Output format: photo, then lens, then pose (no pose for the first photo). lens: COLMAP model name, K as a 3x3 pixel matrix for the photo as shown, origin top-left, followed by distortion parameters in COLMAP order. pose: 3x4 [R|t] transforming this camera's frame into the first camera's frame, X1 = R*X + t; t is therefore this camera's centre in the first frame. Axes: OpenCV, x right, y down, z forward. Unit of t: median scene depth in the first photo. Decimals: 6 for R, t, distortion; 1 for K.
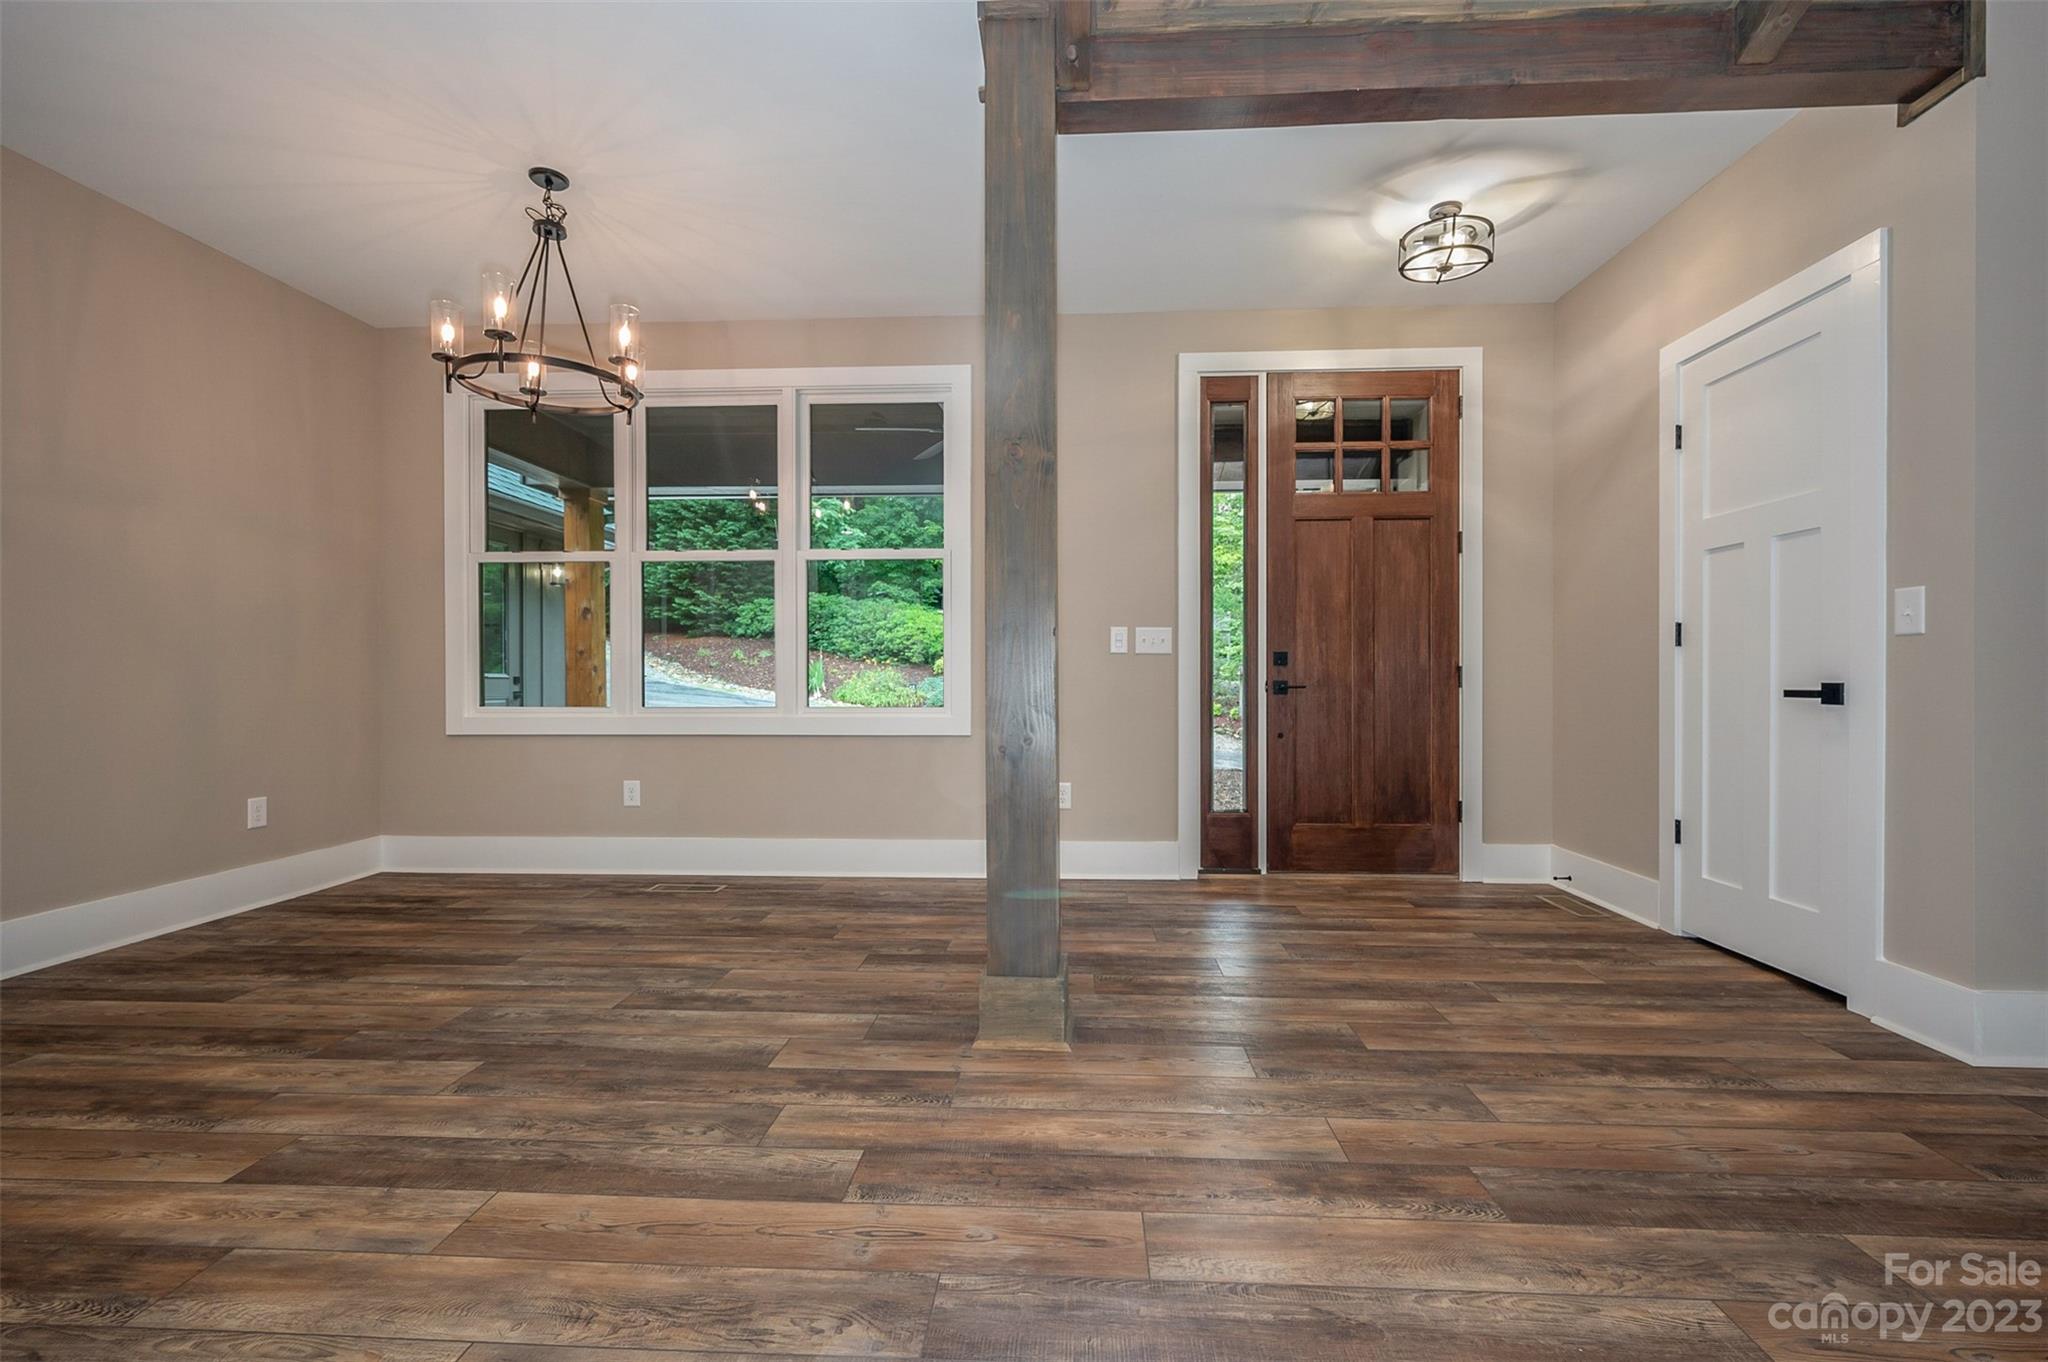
lens RADIAL K [[861.0, 0, 1030.5], [0, 861.0, 687.6], [0, 0, 1]] dist [-0.001729, 0.000162]
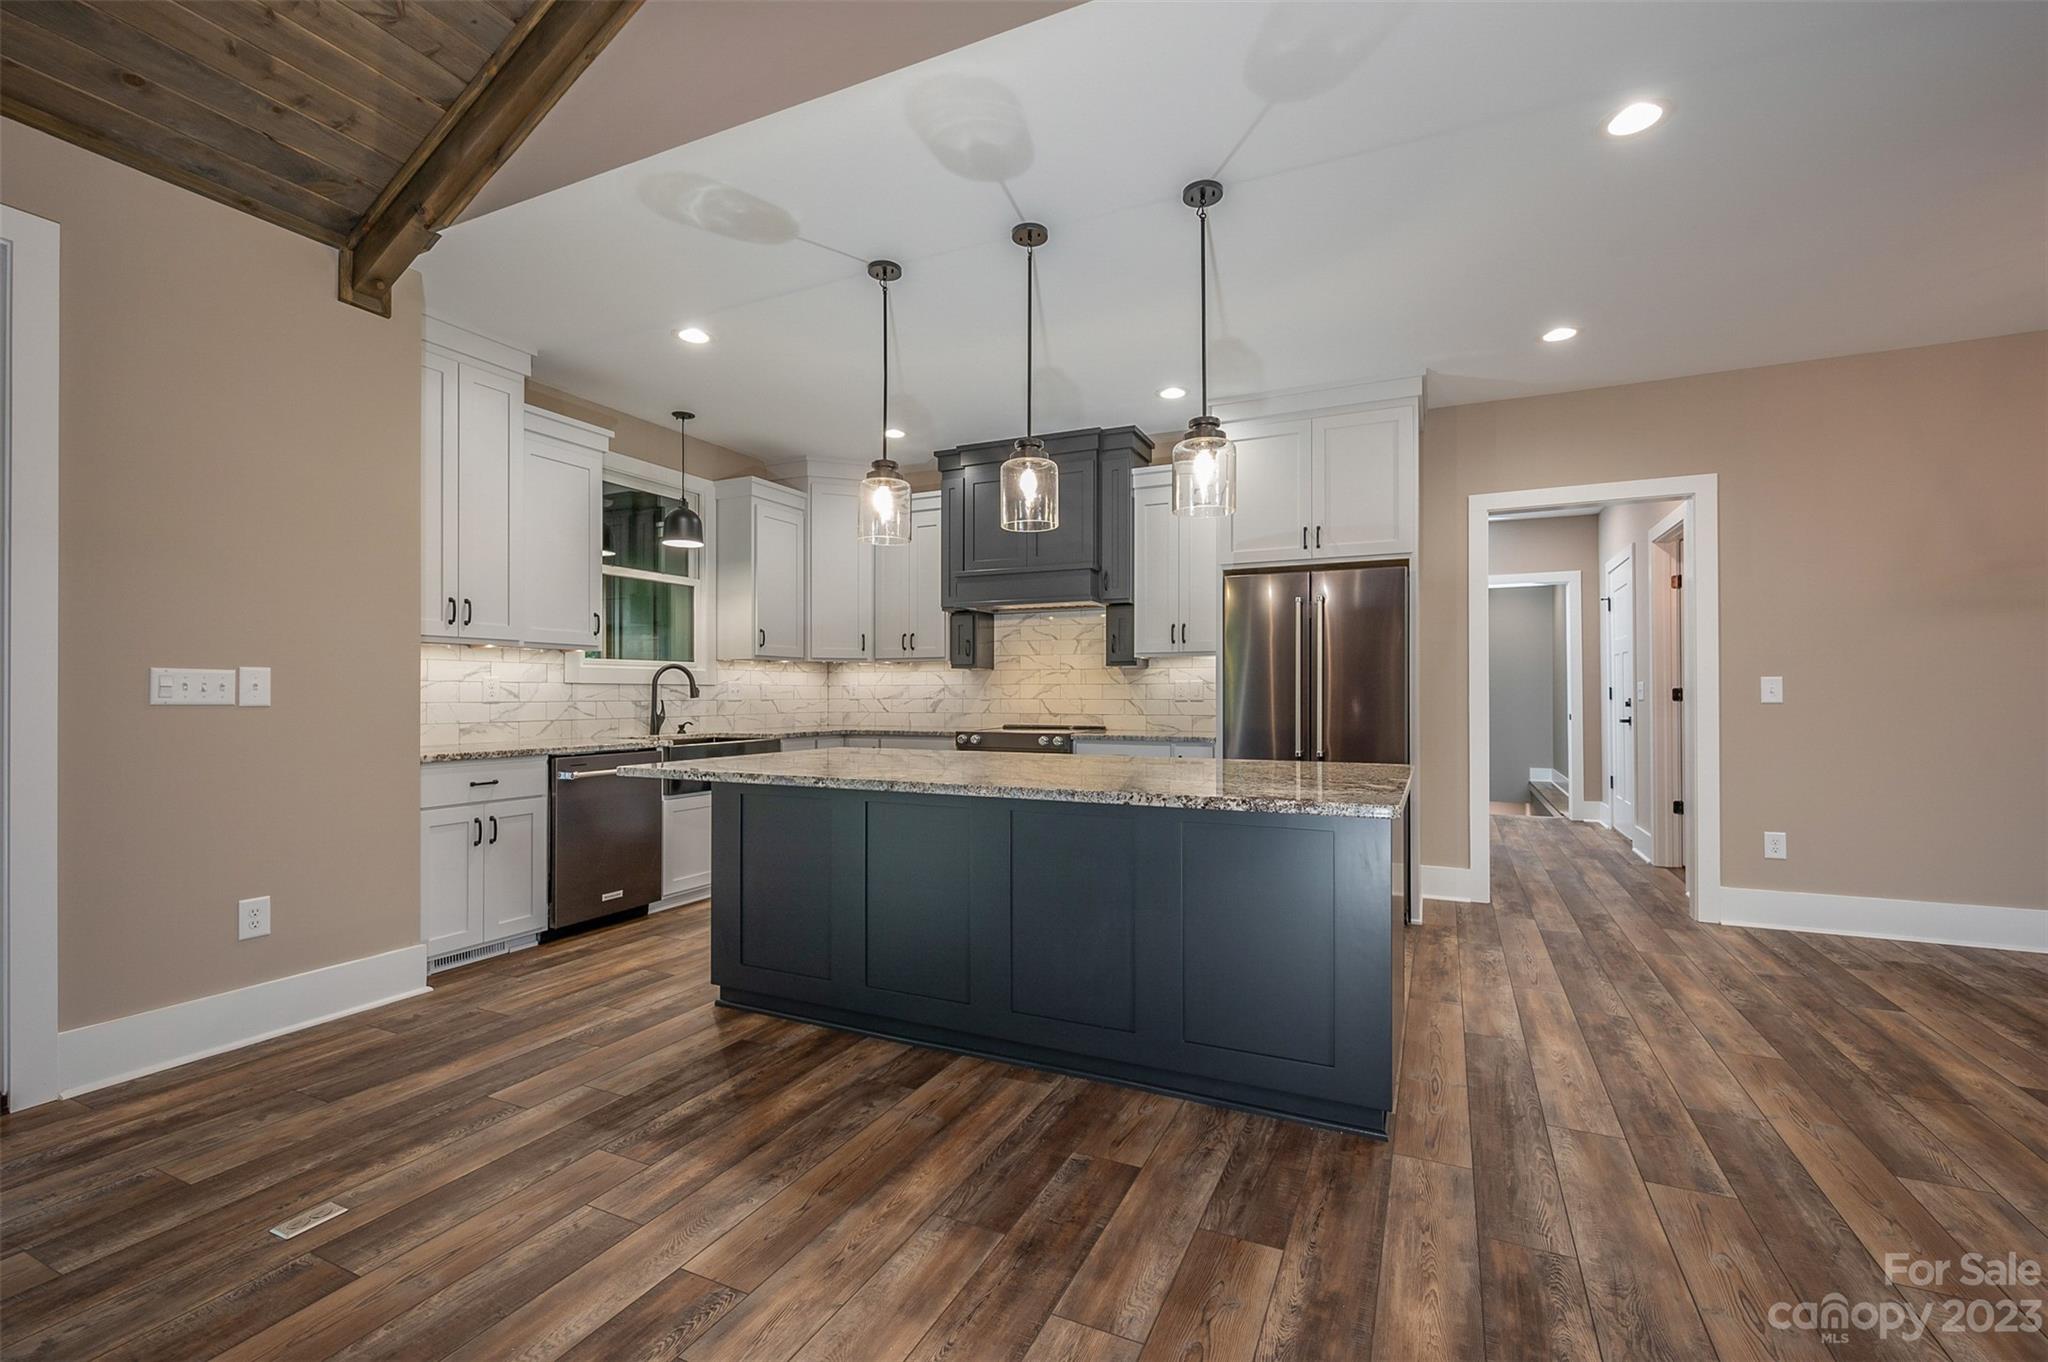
lens RADIAL K [[874.3, 0, 1031.2], [0, 874.3, 689.2], [0, 0, 1]] dist [0.000554, -0.000602]
pose [[-0.376942, -0.002710, -0.926233, 0.671600], [-0.007530, 0.999972, 0.000139, -0.059898], [0.926206, 0.007027, -0.376952, -0.011140]]
